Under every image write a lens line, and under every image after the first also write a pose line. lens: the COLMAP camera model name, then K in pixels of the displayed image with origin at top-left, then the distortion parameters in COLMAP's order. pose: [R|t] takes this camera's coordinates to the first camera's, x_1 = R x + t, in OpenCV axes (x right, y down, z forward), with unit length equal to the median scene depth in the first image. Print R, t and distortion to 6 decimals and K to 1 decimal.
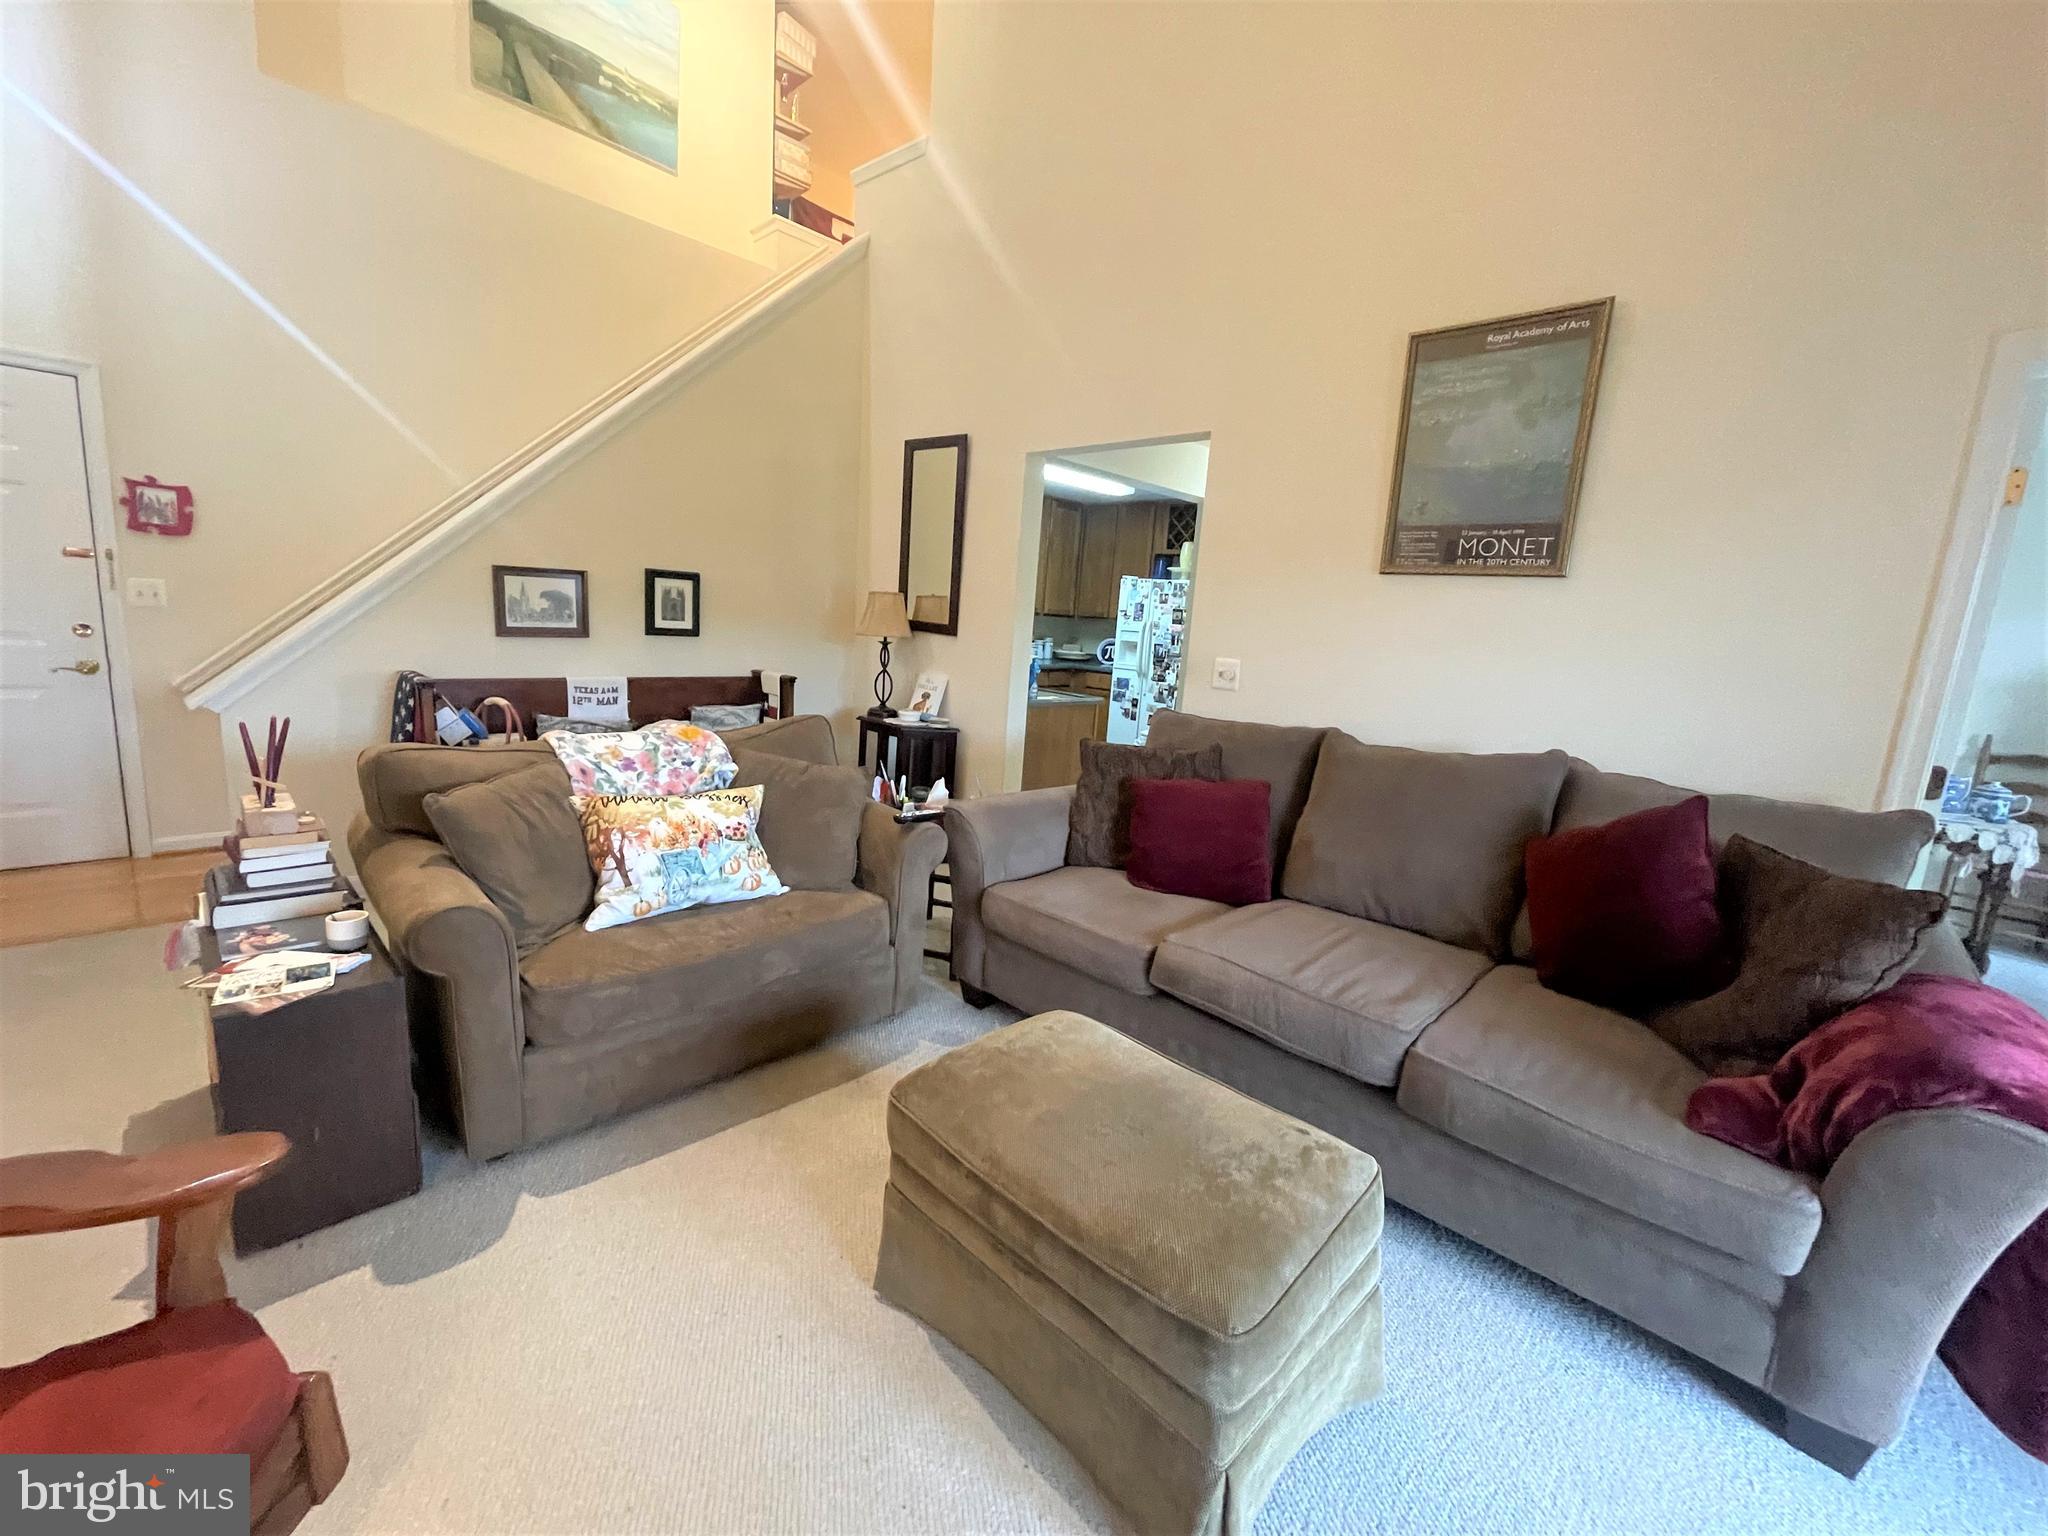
lens RADIAL K [[829.7, 0, 1023.3], [0, 829.7, 764.3], [0, 0, 1]] dist [-0.006022, 0.001448]
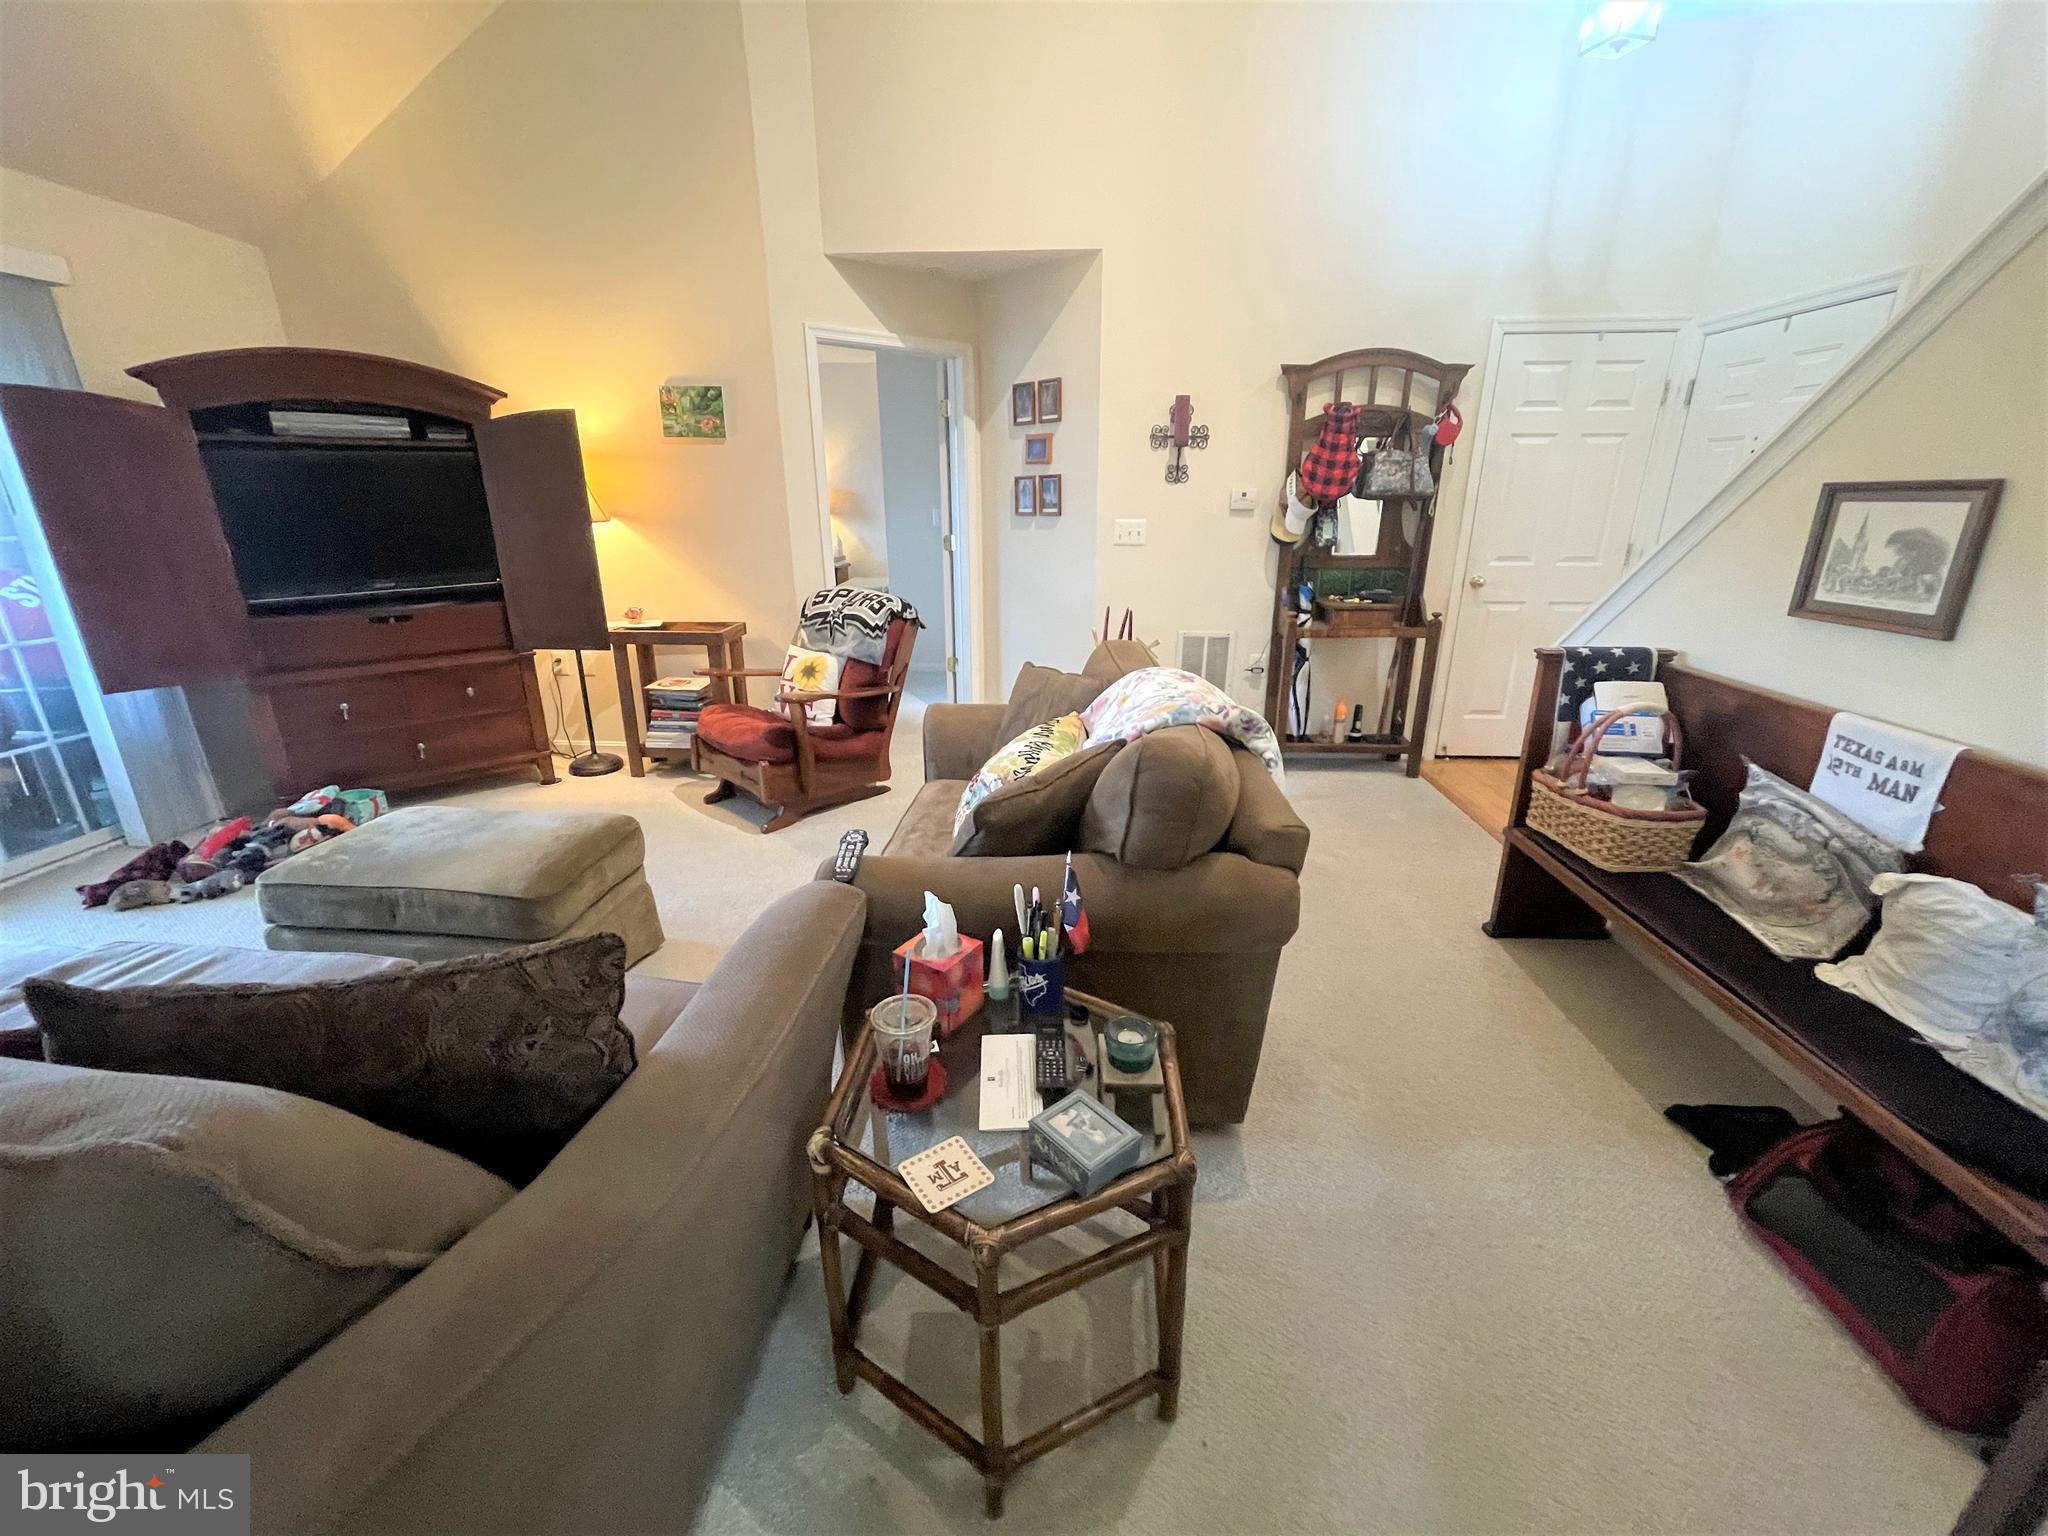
lens RADIAL K [[829.7, 0, 1029.3], [0, 829.7, 758.6], [0, 0, 1]] dist [-0.006022, 0.001448]
pose [[-0.754187, 0.139082, -0.641762, 0.143950], [-0.166523, 0.904857, 0.391795, -0.246841], [0.635194, 0.402355, -0.659271, 1.336917]]
